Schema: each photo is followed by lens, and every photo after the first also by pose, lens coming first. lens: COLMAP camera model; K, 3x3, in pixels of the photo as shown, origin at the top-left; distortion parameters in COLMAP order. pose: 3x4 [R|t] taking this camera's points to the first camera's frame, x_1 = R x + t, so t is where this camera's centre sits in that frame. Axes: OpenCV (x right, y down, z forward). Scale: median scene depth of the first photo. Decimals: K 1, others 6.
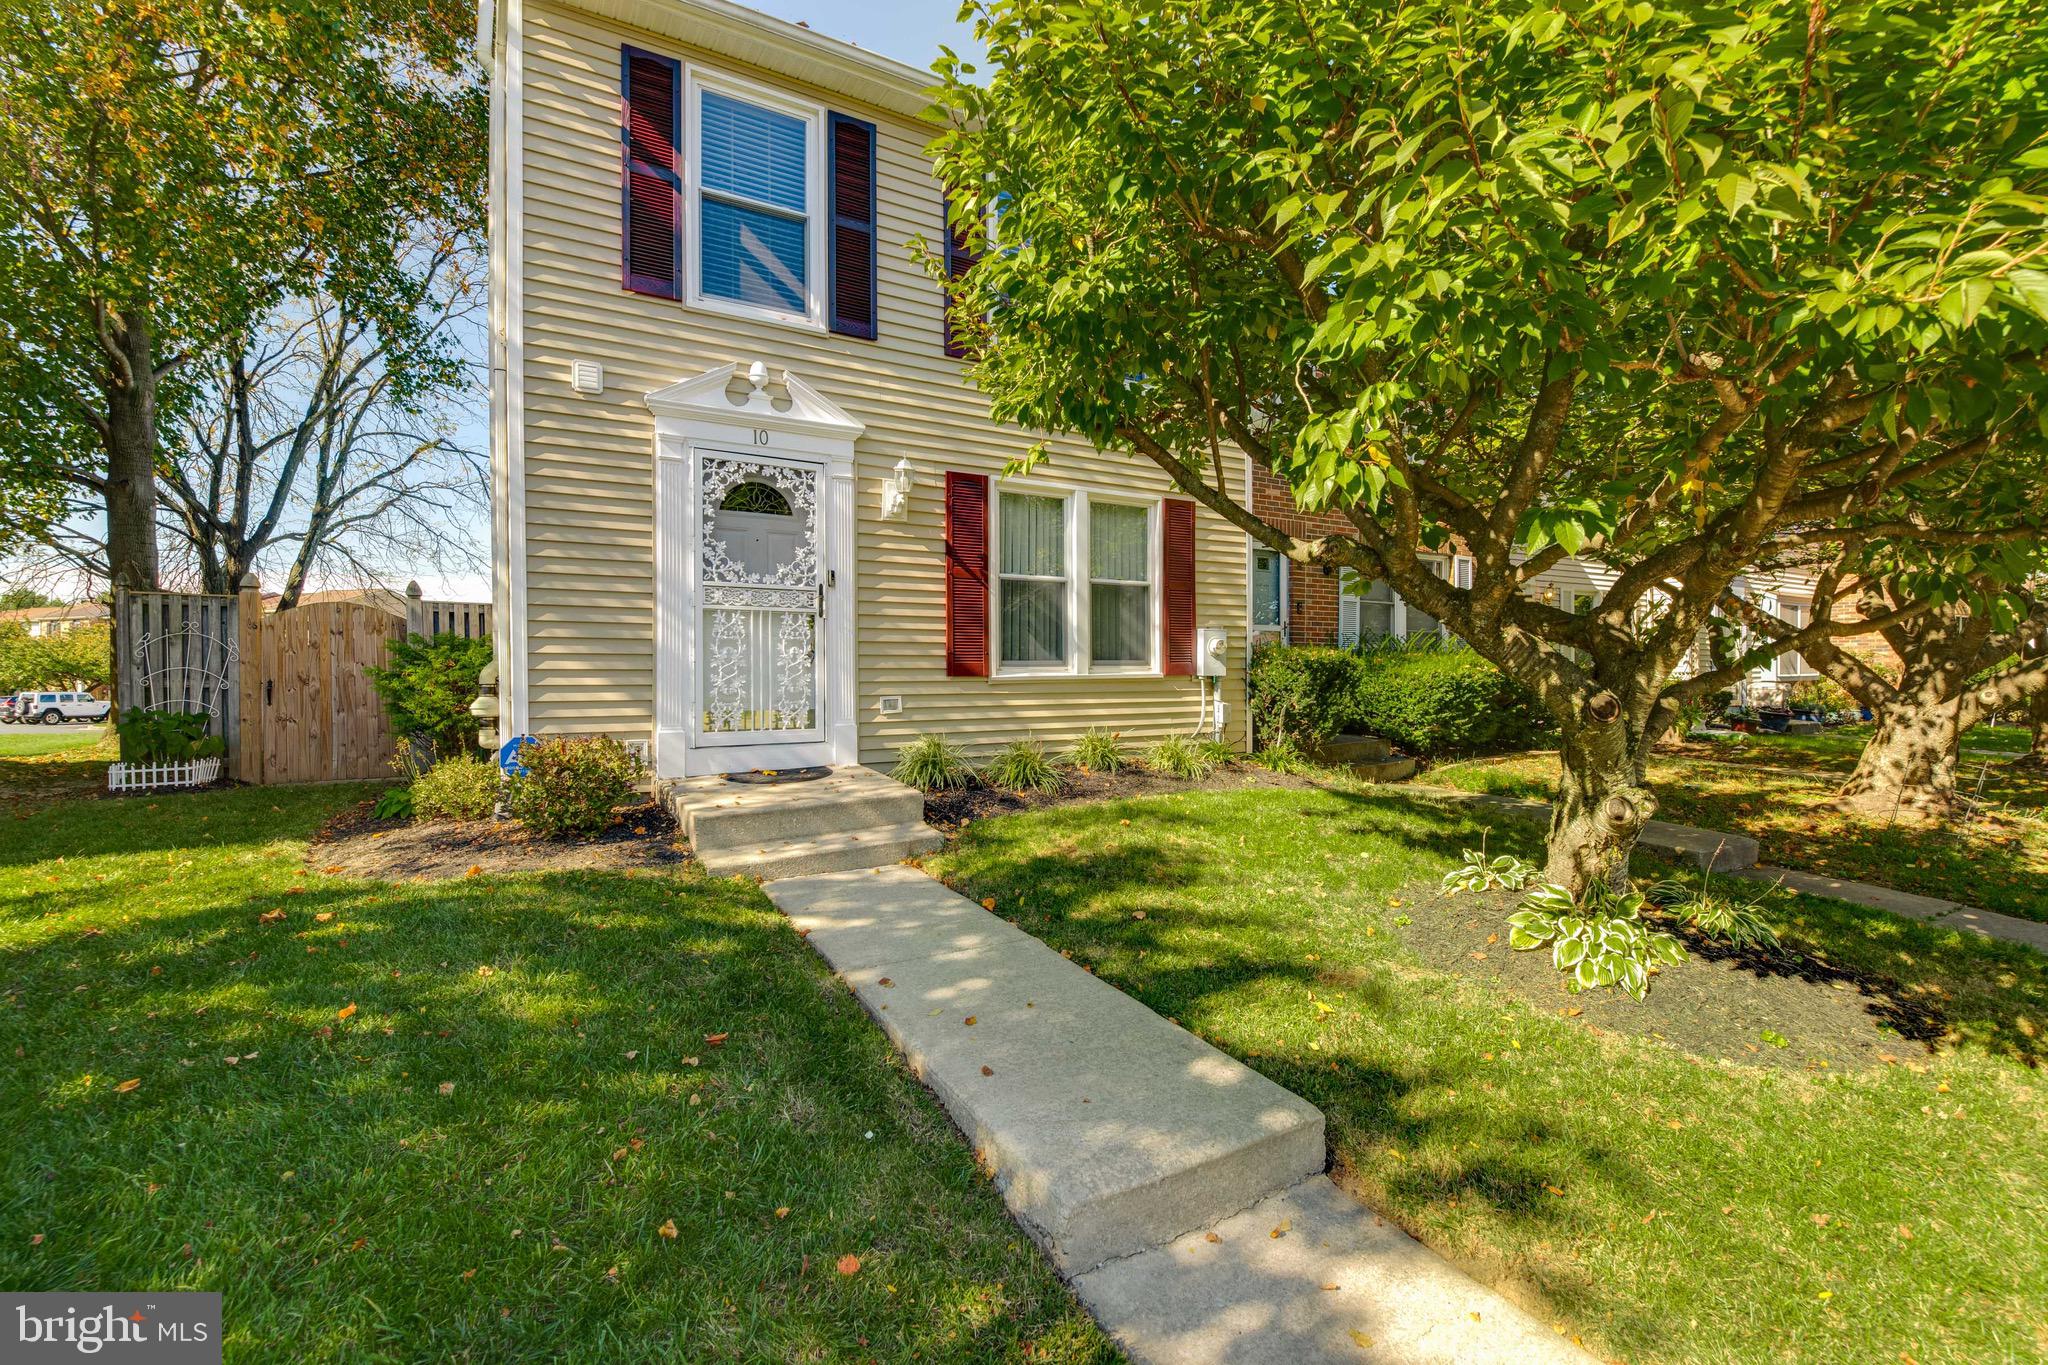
lens RADIAL K [[878.5, 0, 1024.0], [0, 878.5, 682.5], [0, 0, 1]] dist [-0.001250, -0.014107]
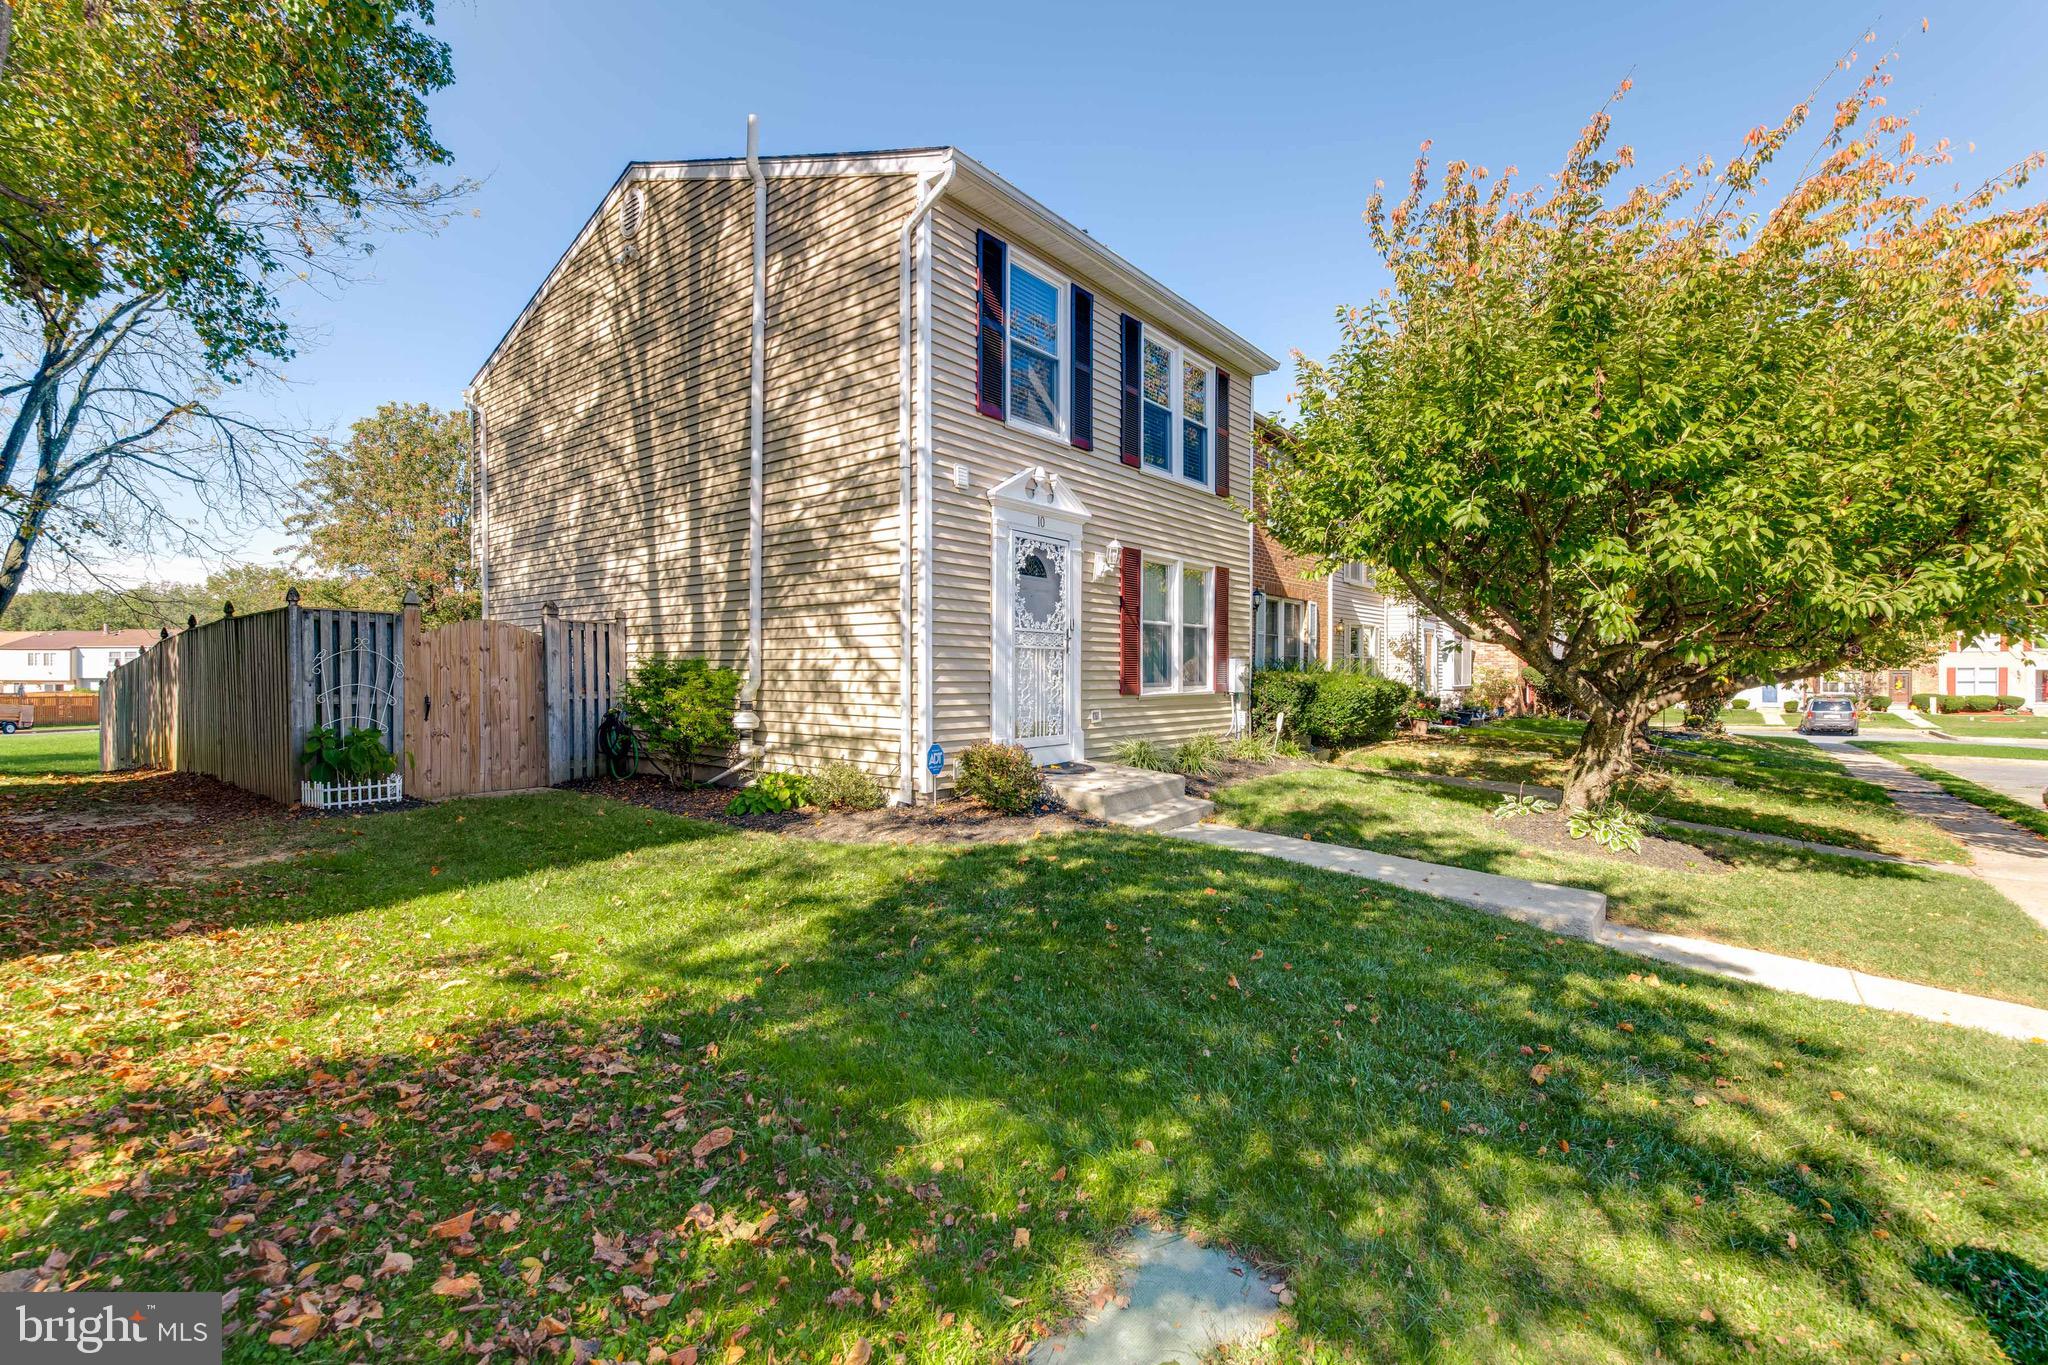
lens RADIAL K [[878.5, 0, 1024.0], [0, 878.5, 682.5], [0, 0, 1]] dist [-0.001250, -0.014107]
pose [[0.939443, 0.003492, 0.342687, -0.706846], [-0.003479, 0.999994, -0.000652, -0.025312], [-0.342687, -0.000579, 0.939449, -0.246396]]
